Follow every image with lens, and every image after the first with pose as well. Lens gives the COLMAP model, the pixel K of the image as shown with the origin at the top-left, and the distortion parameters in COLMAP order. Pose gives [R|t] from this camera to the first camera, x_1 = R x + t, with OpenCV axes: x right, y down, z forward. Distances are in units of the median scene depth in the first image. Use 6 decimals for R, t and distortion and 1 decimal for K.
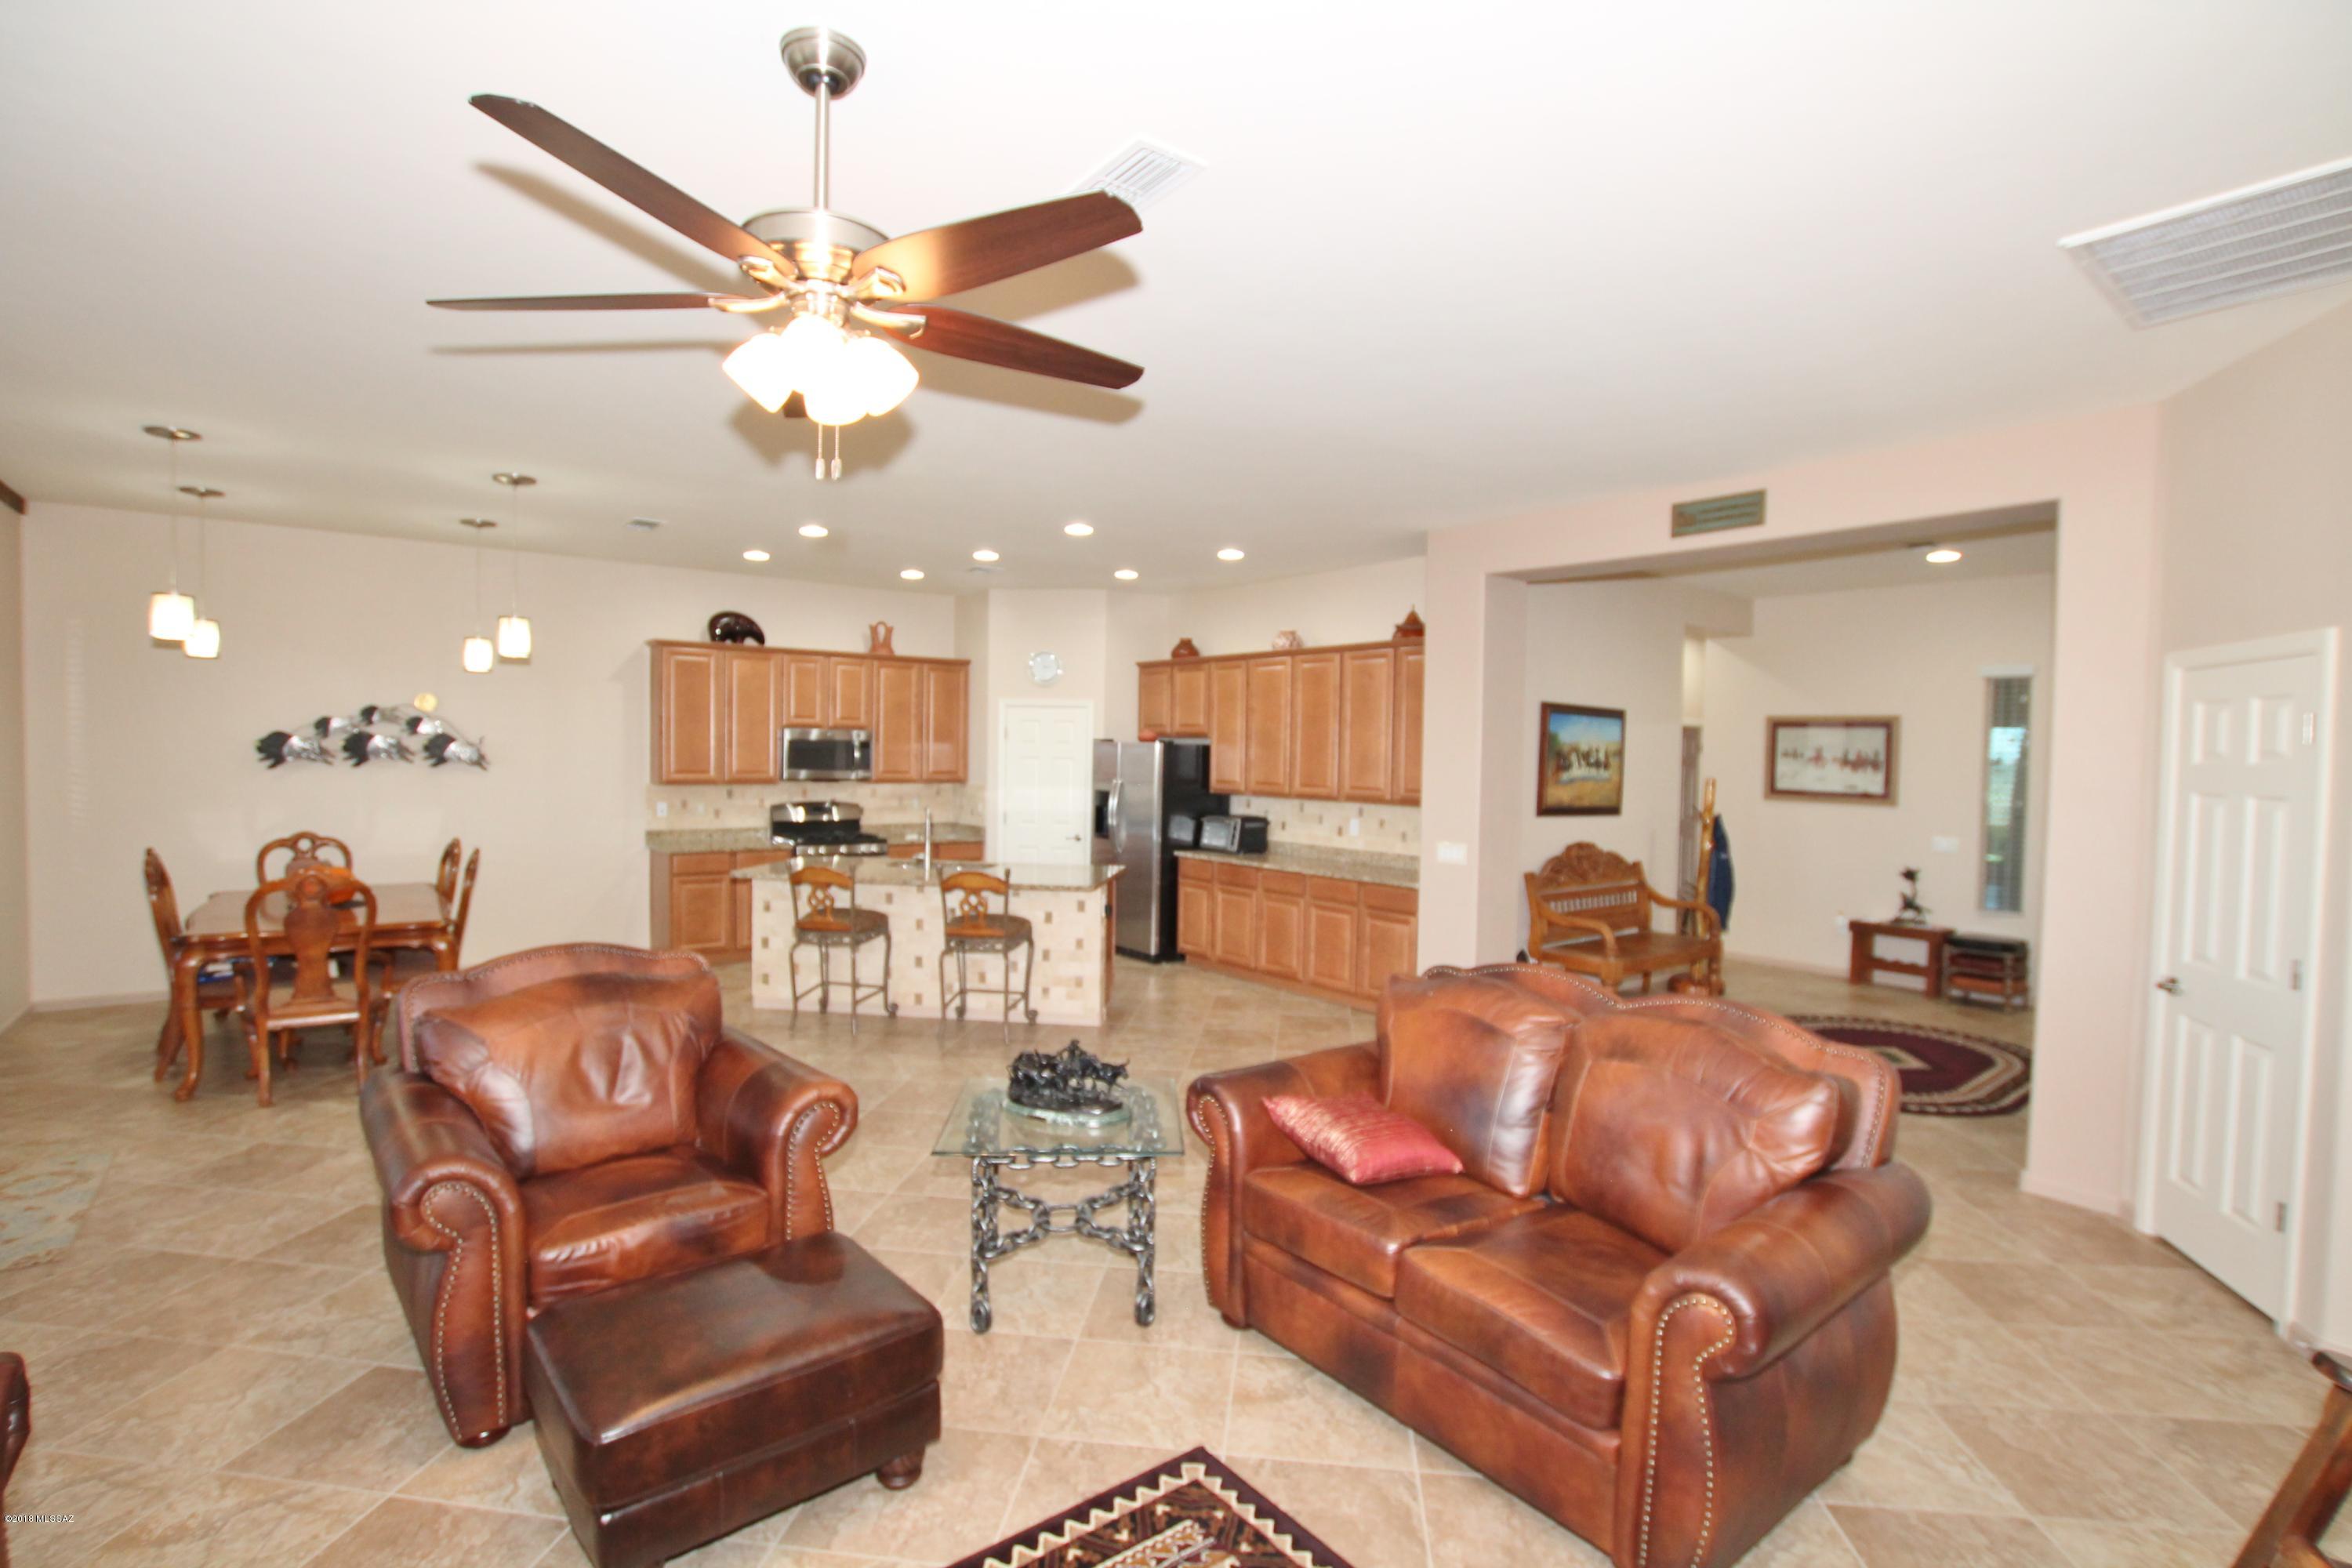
lens RADIAL K [[1102.6, 0, 1181.6], [0, 1102.6, 795.4], [0, 0, 1]] dist [-0.034225, 0.004401]
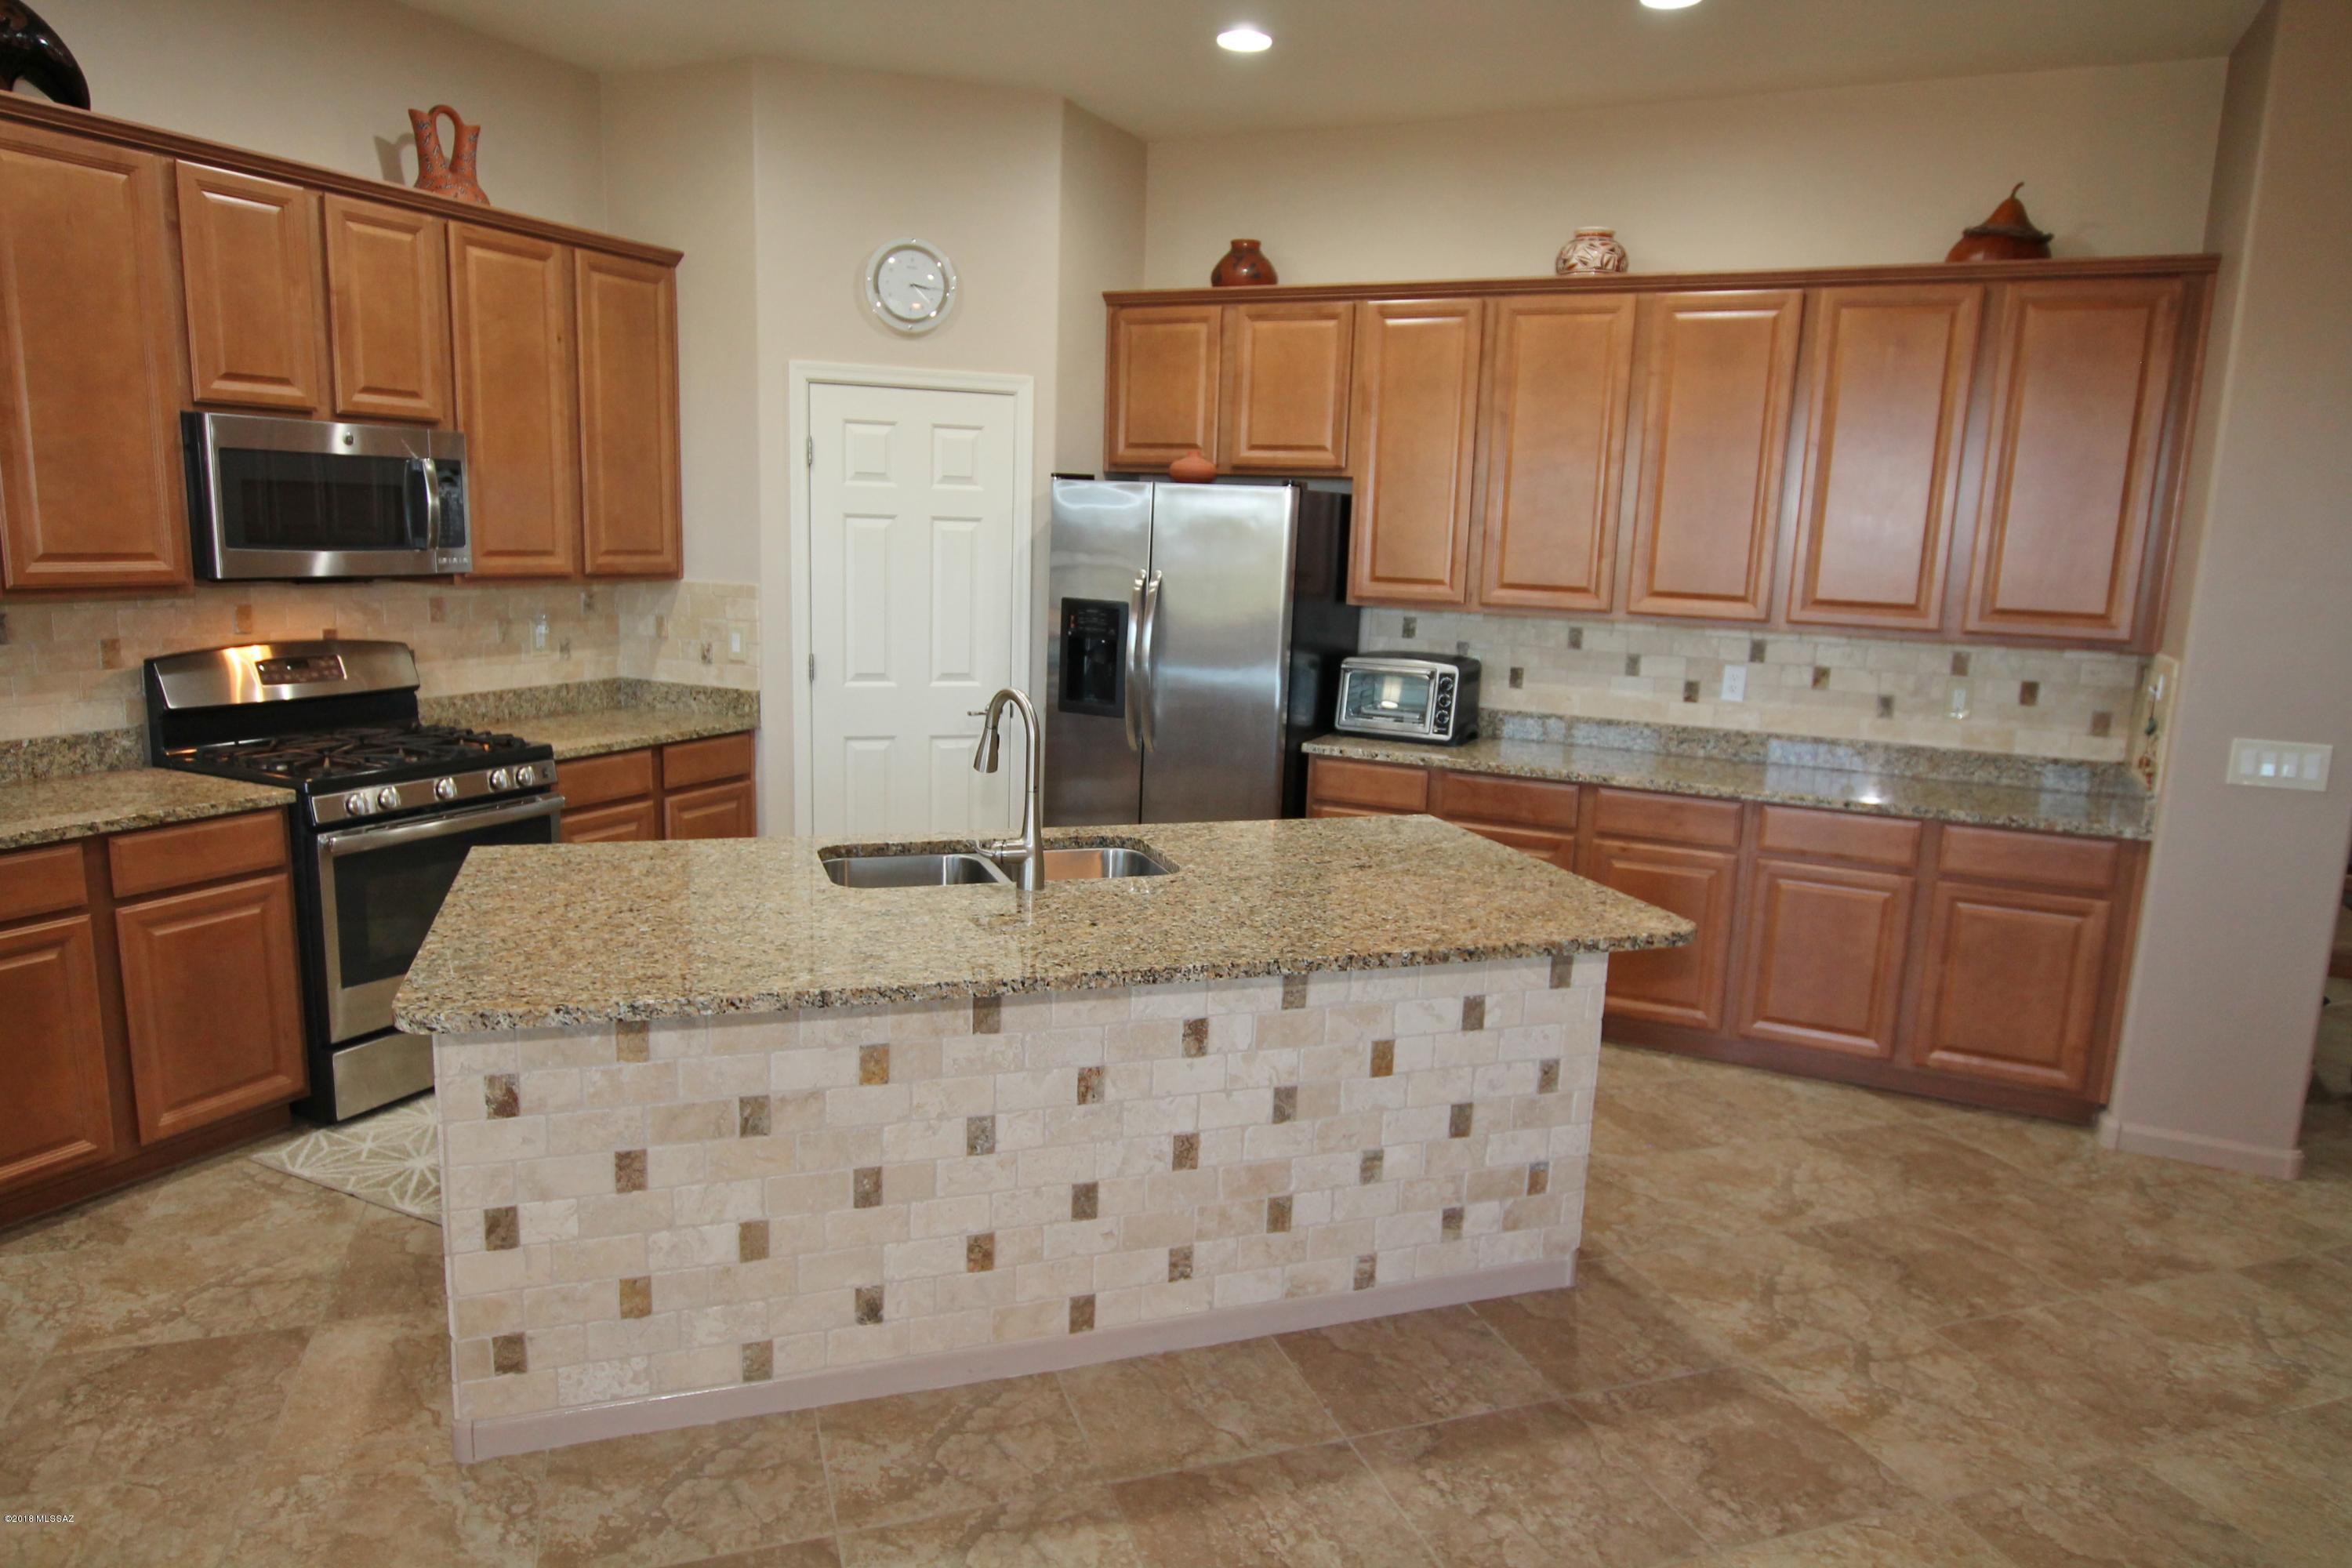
lens RADIAL K [[1496.2, 0, 1183.8], [0, 1496.2, 788.3], [0, 0, 1]] dist [-0.014936, 0.006068]
pose [[0.896285, -0.064937, 0.438698, -0.310009], [-0.001614, 0.988737, 0.149652, -0.019916], [-0.443475, -0.134840, 0.886086, 0.503653]]
